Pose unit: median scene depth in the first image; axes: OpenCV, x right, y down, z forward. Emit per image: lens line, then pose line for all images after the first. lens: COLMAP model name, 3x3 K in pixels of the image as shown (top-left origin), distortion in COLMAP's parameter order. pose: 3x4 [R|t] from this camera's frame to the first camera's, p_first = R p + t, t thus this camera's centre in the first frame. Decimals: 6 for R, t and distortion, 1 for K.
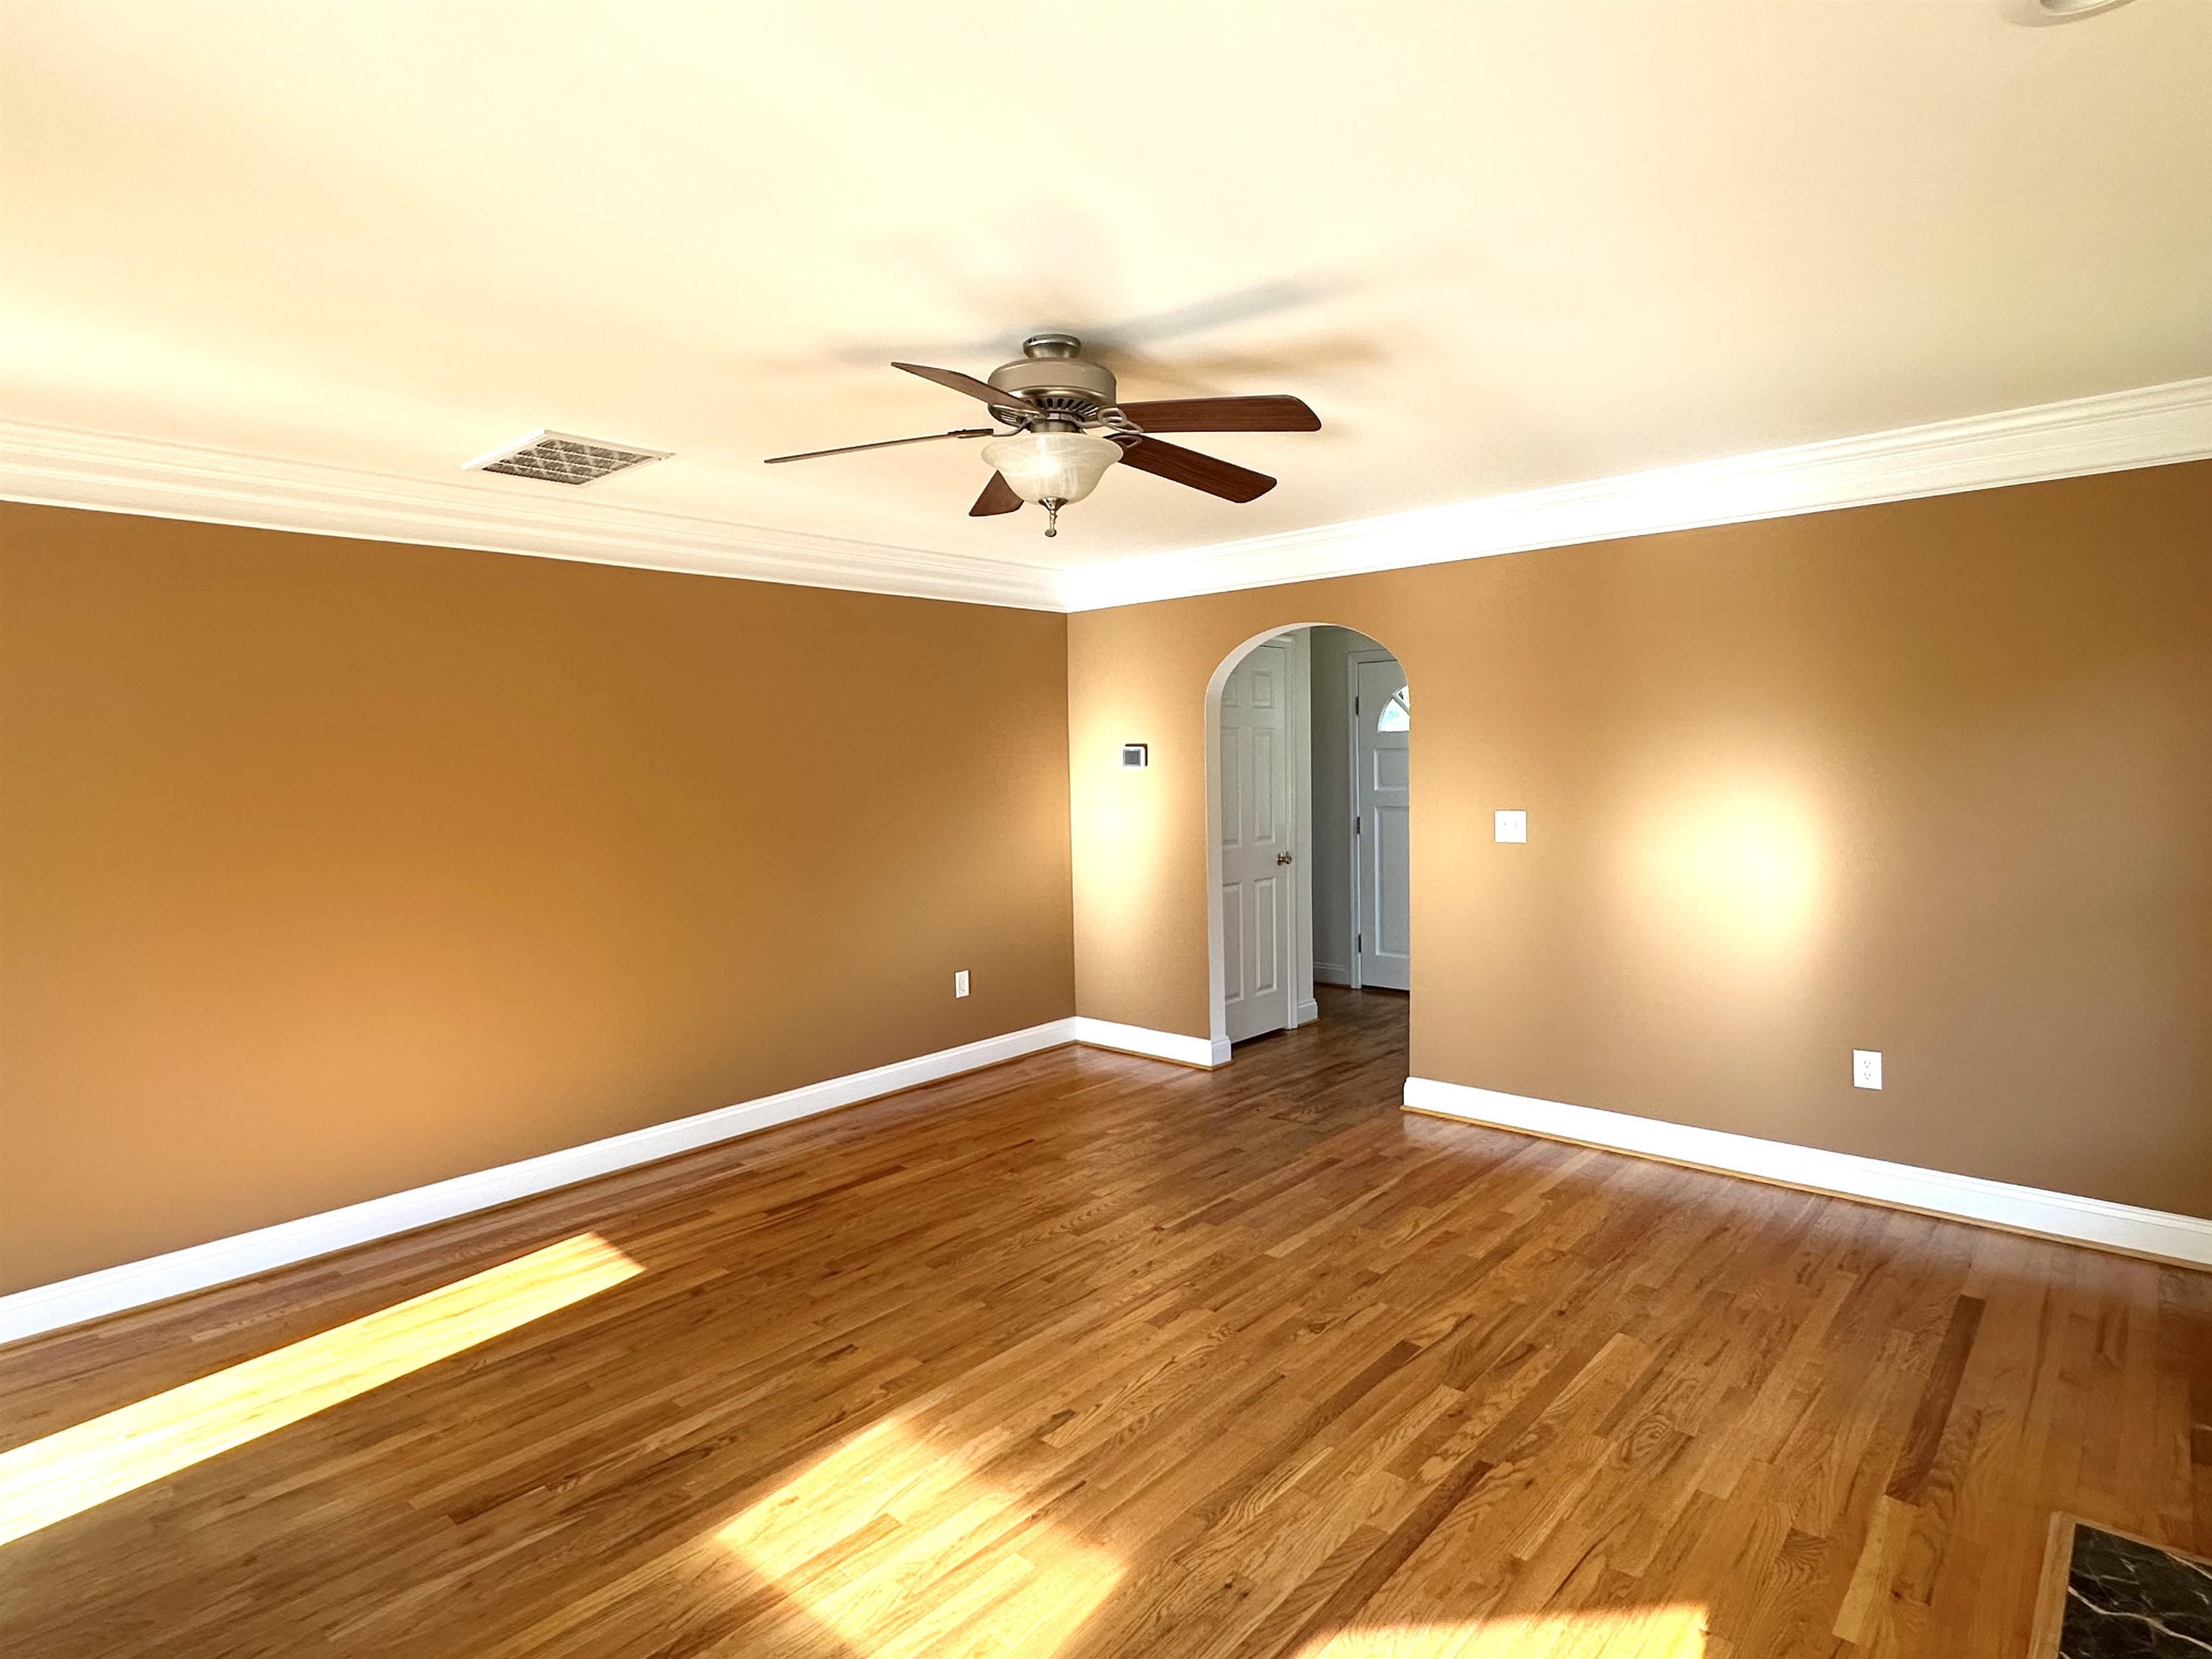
lens RADIAL K [[1178.8, 0, 1112.4], [0, 1178.8, 831.7], [0, 0, 1]] dist [-0.001159, 0.000223]
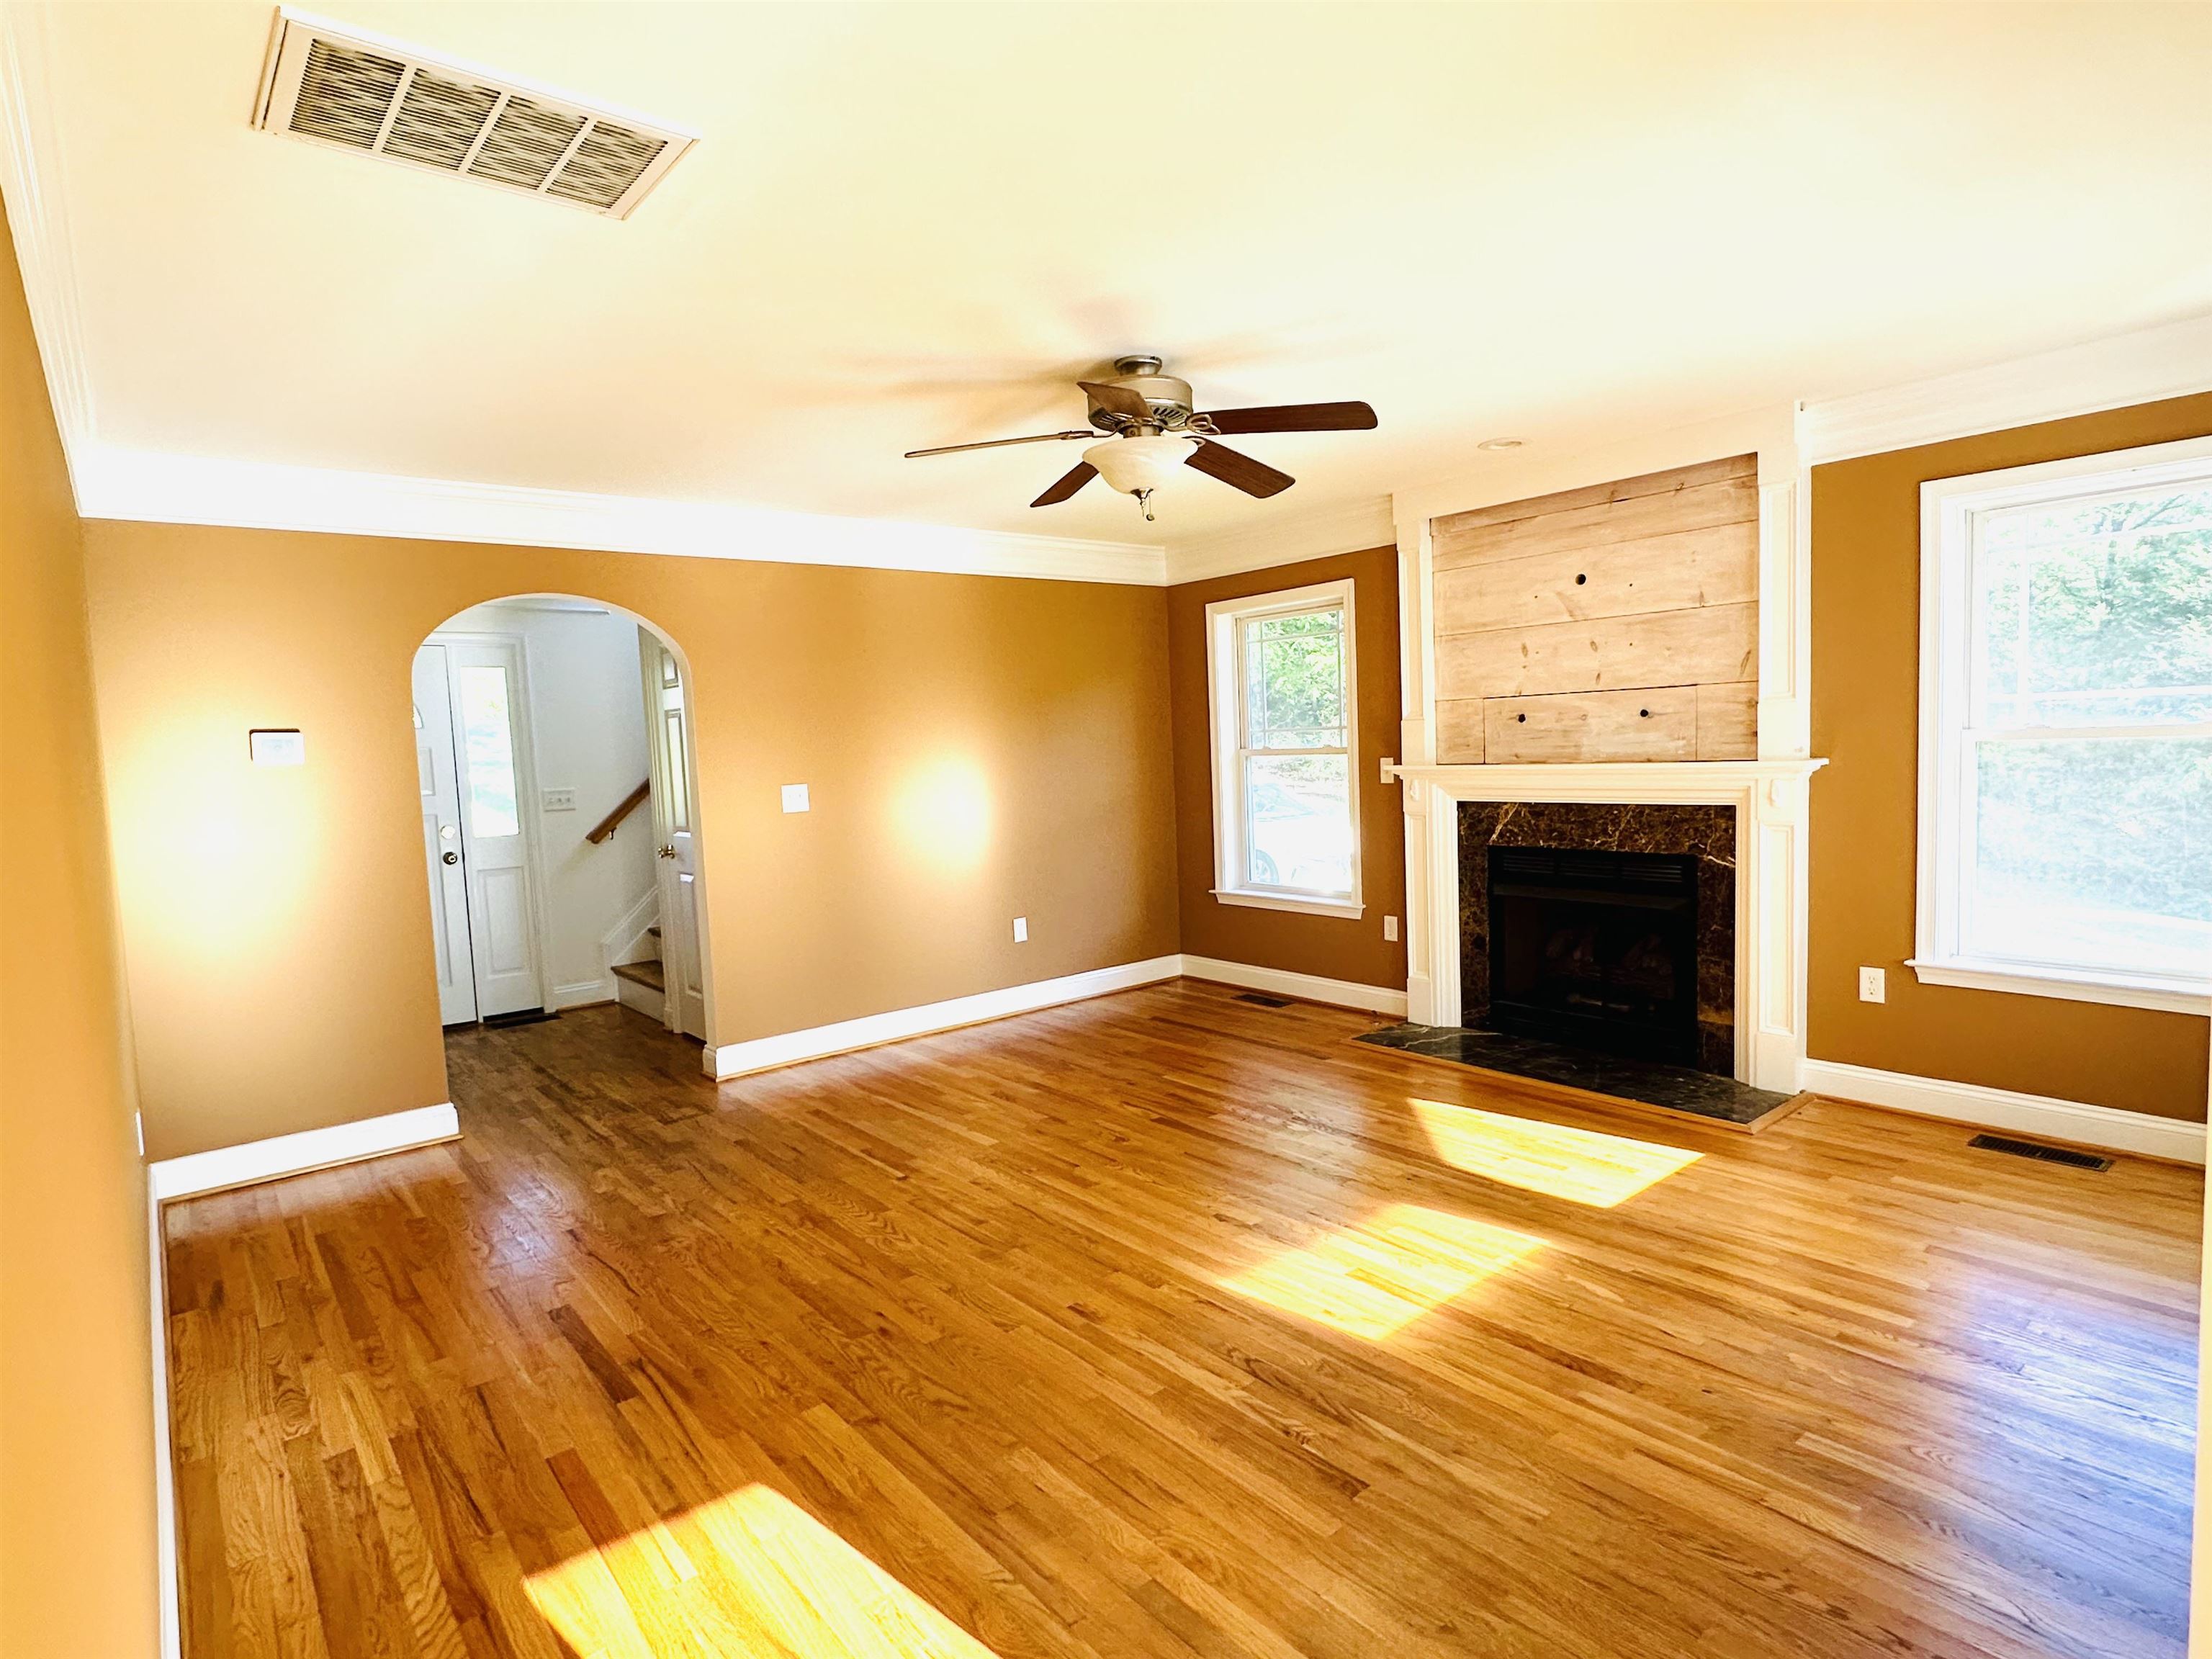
lens RADIAL K [[1178.8, 0, 1112.4], [0, 1178.8, 831.7], [0, 0, 1]] dist [-0.001159, 0.000223]
pose [[0.157600, -0.068651, 0.985114, -0.947881], [0.107237, 0.992871, 0.052035, 0.004516], [-0.981663, 0.097440, 0.163838, 0.644156]]
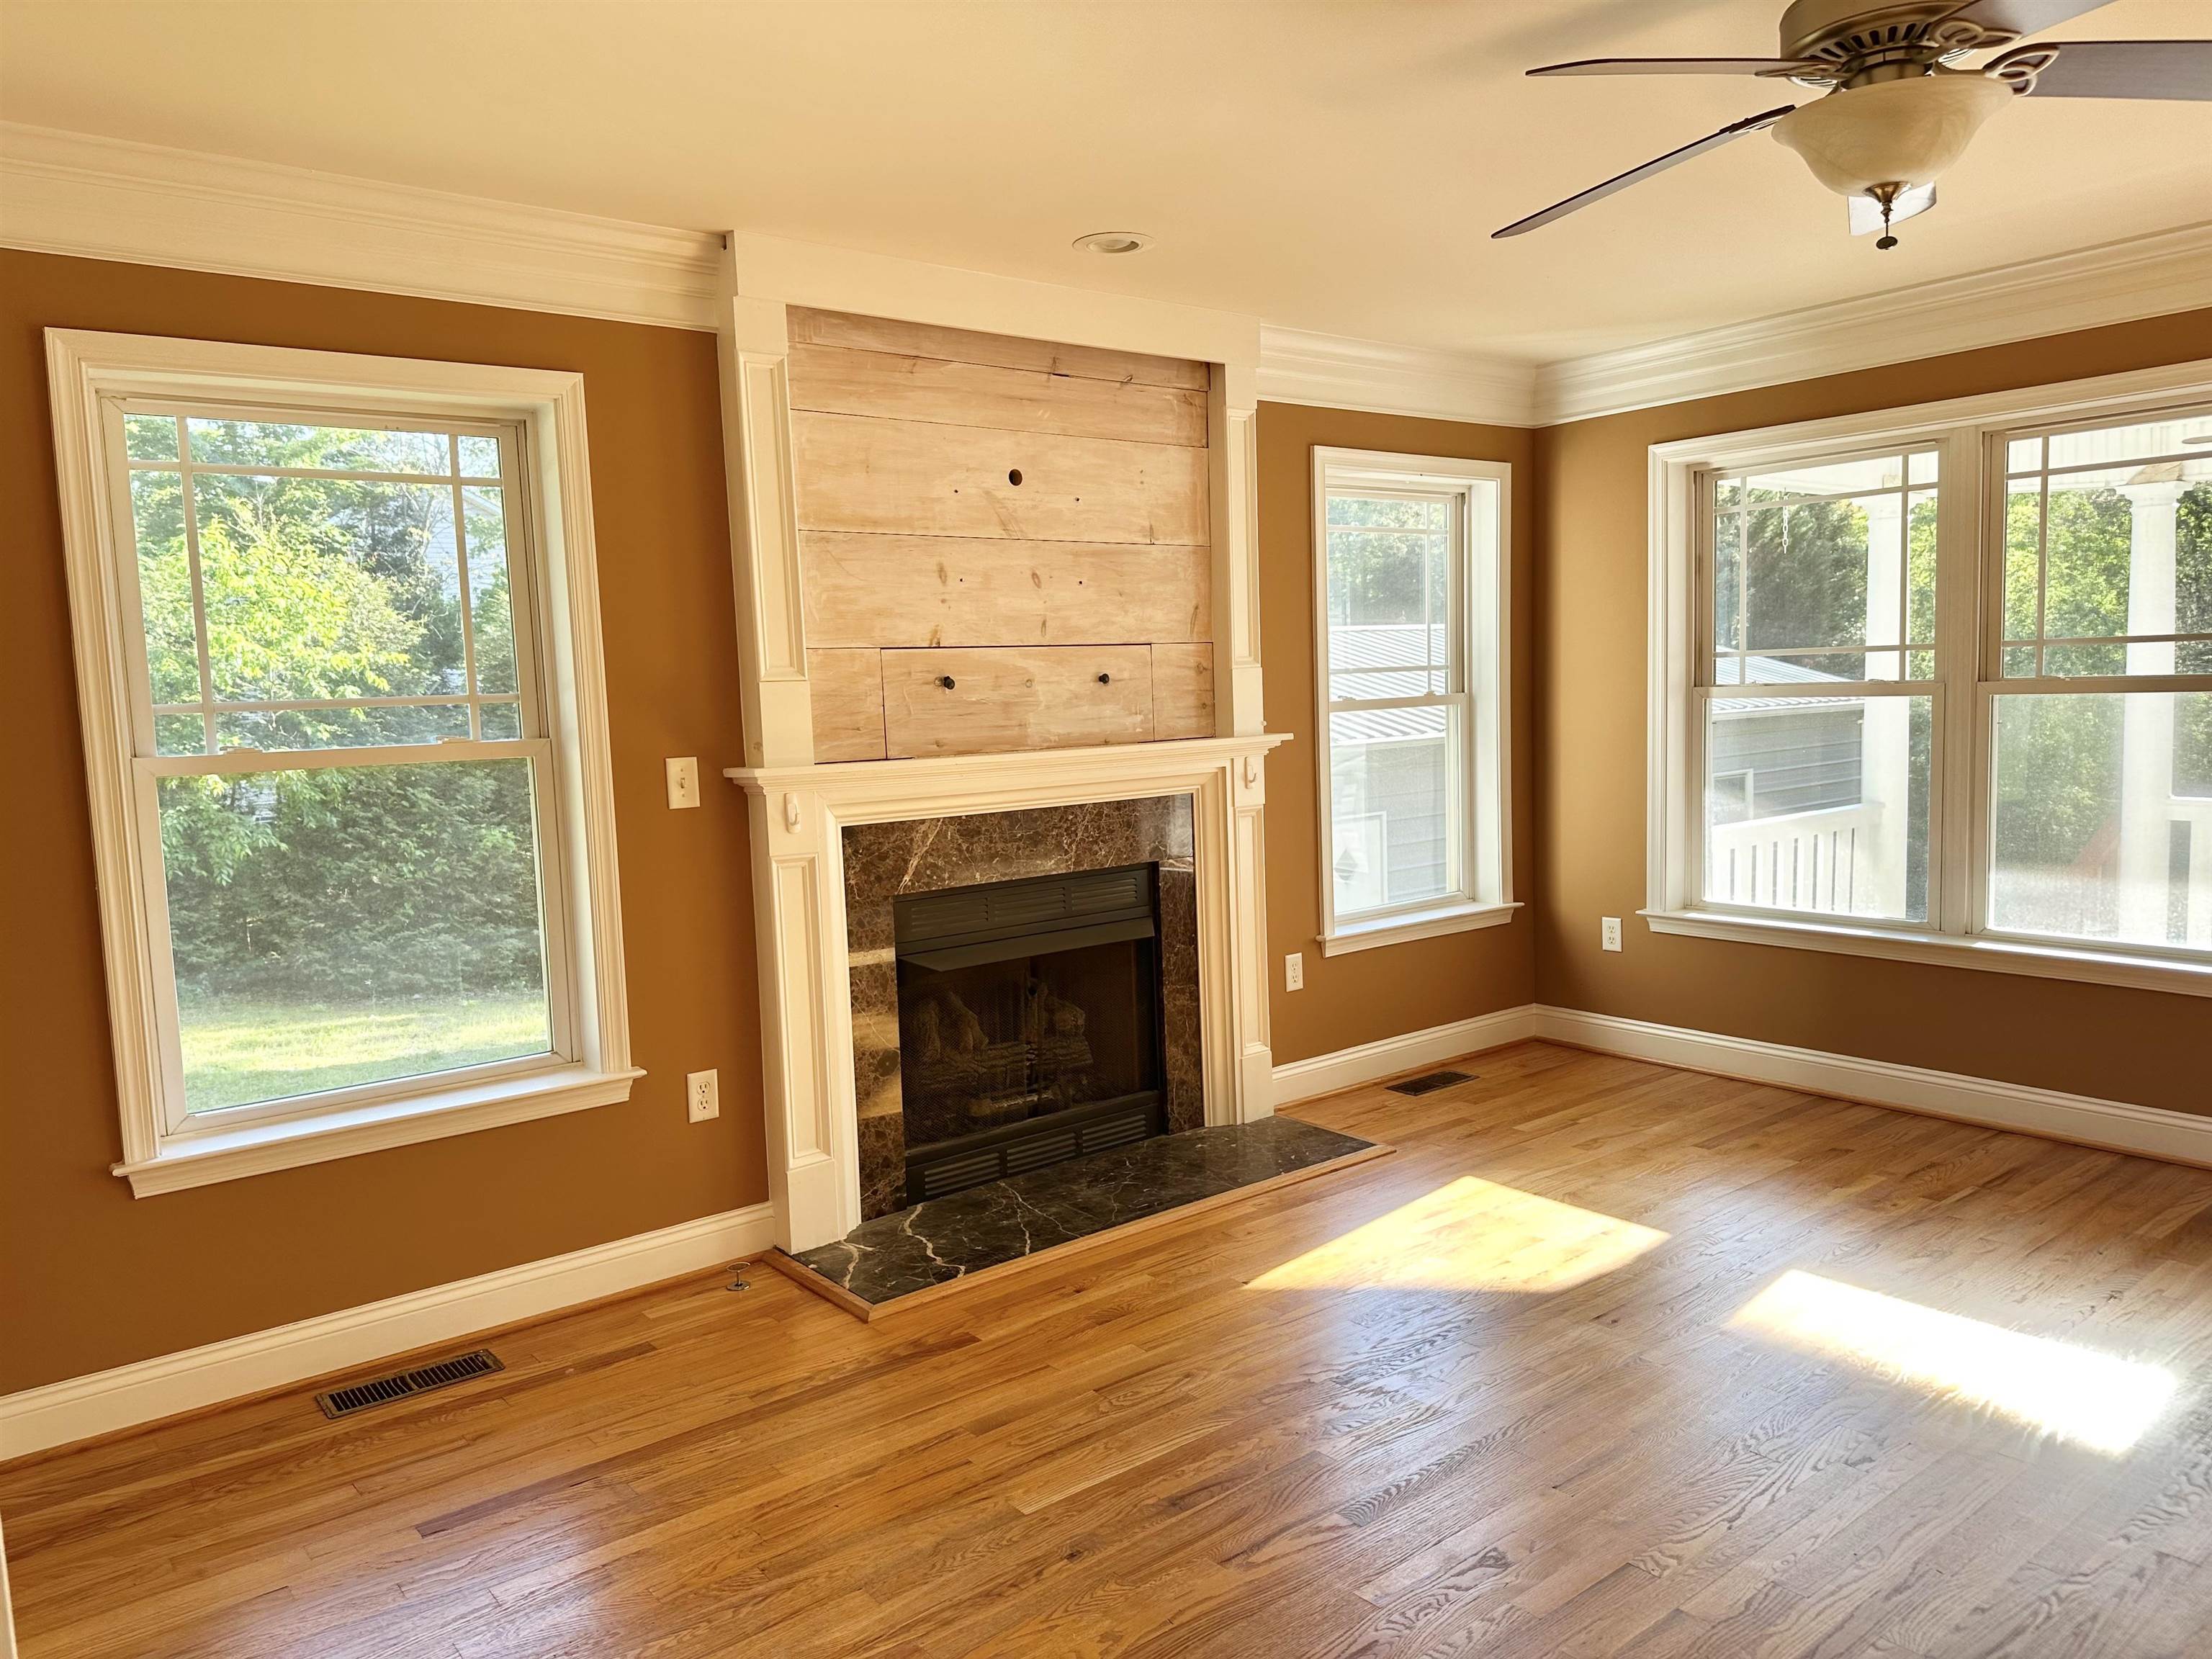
lens RADIAL K [[1531.2, 0, 1112.8], [0, 1531.2, 834.3], [0, 0, 1]] dist [0.011385, -0.001198]
pose [[-0.985652, 0.025293, 0.166883, 0.190389], [0.054083, 0.983906, 0.170306, -0.078907], [-0.159889, 0.176888, -0.971157, 1.471680]]
